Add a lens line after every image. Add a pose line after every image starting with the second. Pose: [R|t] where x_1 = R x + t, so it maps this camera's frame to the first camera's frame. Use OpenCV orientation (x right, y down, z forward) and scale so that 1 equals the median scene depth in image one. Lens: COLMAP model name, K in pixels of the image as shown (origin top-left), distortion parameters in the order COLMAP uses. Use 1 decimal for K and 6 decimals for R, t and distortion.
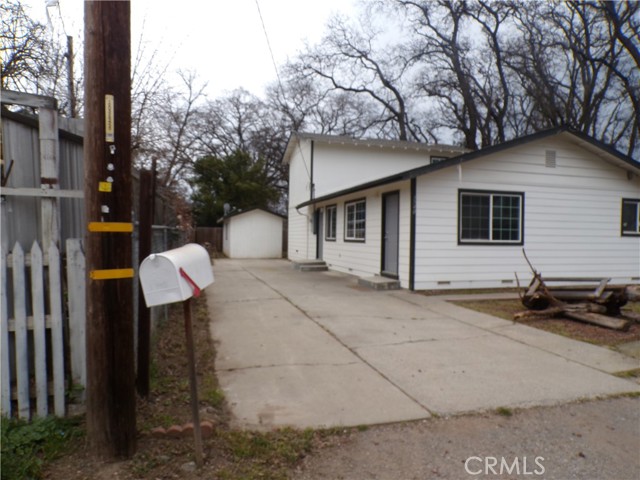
lens RADIAL K [[437.7, 0, 320.0], [0, 437.7, 240.0], [0, 0, 1]] dist [-0.038526, 0.007849]
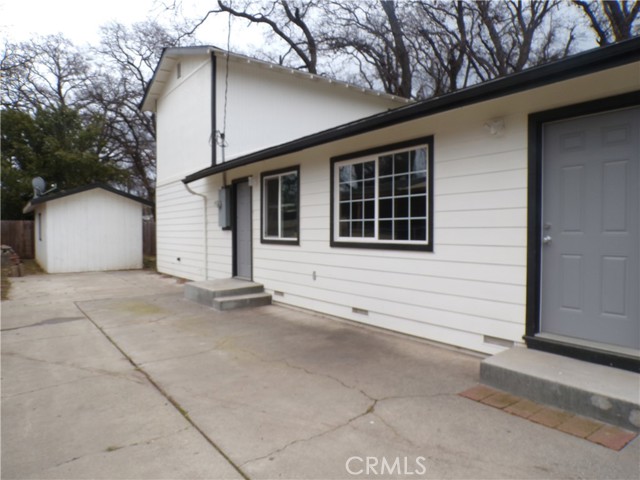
lens RADIAL K [[437.7, 0, 320.0], [0, 437.7, 240.0], [0, 0, 1]] dist [-0.038526, 0.007849]
pose [[0.937336, -0.023550, 0.347631, -0.078922], [0.017663, 0.999642, 0.020094, -0.008528], [-0.347979, -0.012695, 0.937416, 0.411601]]
